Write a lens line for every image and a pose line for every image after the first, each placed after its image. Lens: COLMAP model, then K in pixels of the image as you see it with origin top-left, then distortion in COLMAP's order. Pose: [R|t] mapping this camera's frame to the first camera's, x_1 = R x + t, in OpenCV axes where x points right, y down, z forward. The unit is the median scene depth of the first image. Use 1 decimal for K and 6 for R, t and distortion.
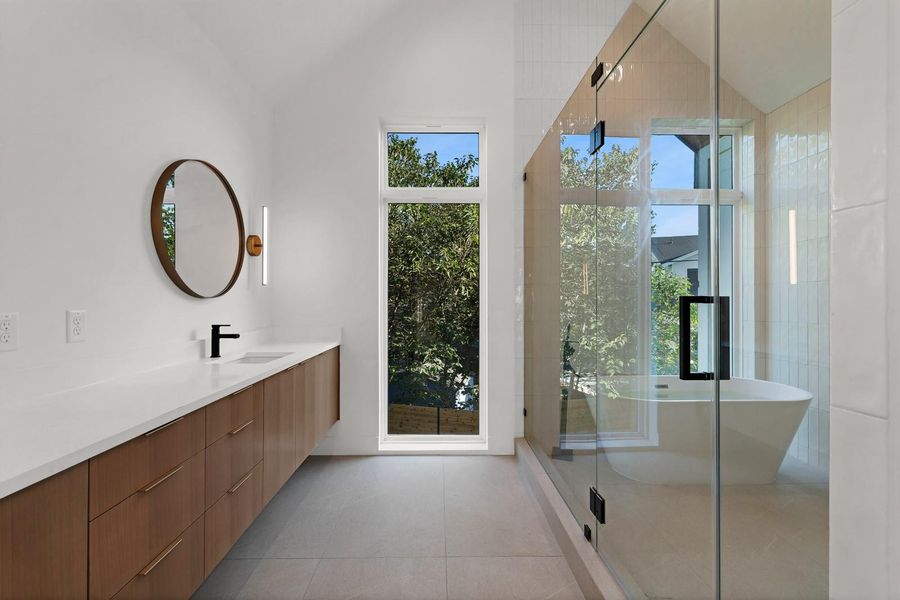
lens RADIAL K [[380.8, 0, 449.3], [0, 380.8, 303.7], [0, 0, 1]] dist [-0.000486, 0.000521]
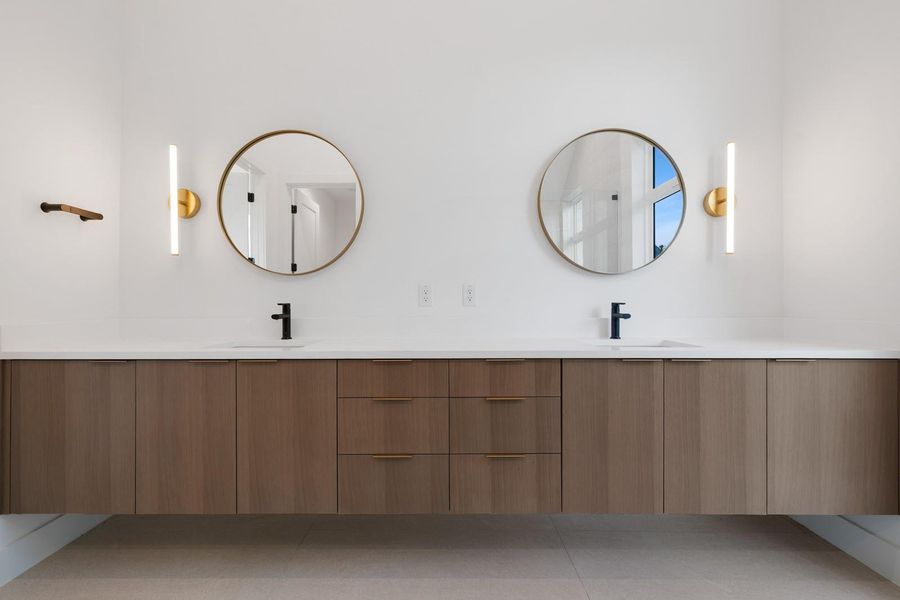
lens RADIAL K [[380.8, 0, 449.3], [0, 380.8, 303.7], [0, 0, 1]] dist [-0.000486, 0.000521]
pose [[-0.024526, -0.007560, -0.999671, 0.256713], [-0.009803, 0.999925, -0.007321, 0.057827], [0.999651, 0.009620, -0.024598, 0.535687]]
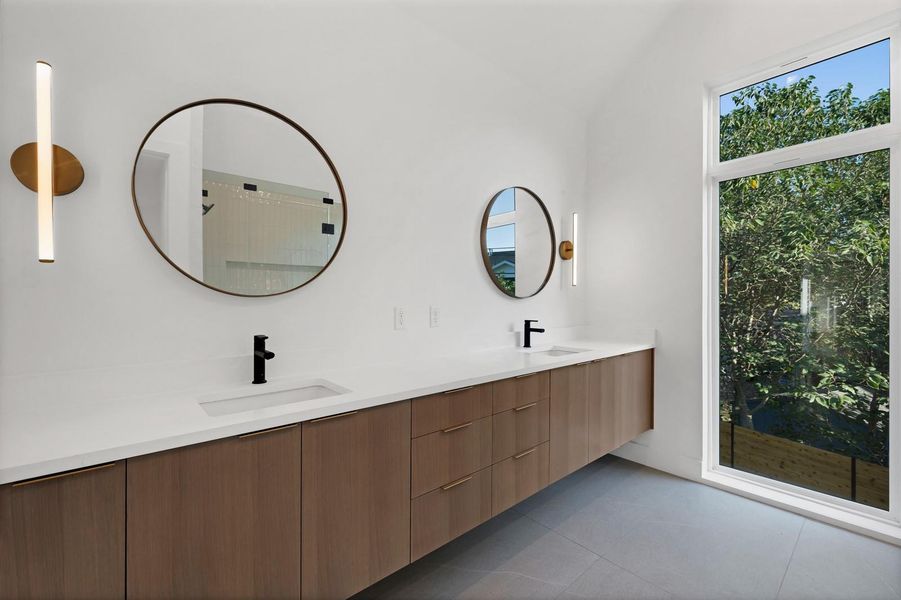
lens RADIAL K [[381.2, 0, 449.8], [0, 381.2, 303.7], [0, 0, 1]] dist [-0.000486, 0.000521]
pose [[0.640400, 0.007145, -0.768009, 0.129684], [-0.007329, 0.999968, 0.003192, 0.001374], [0.768007, 0.003585, 0.640432, 0.036513]]
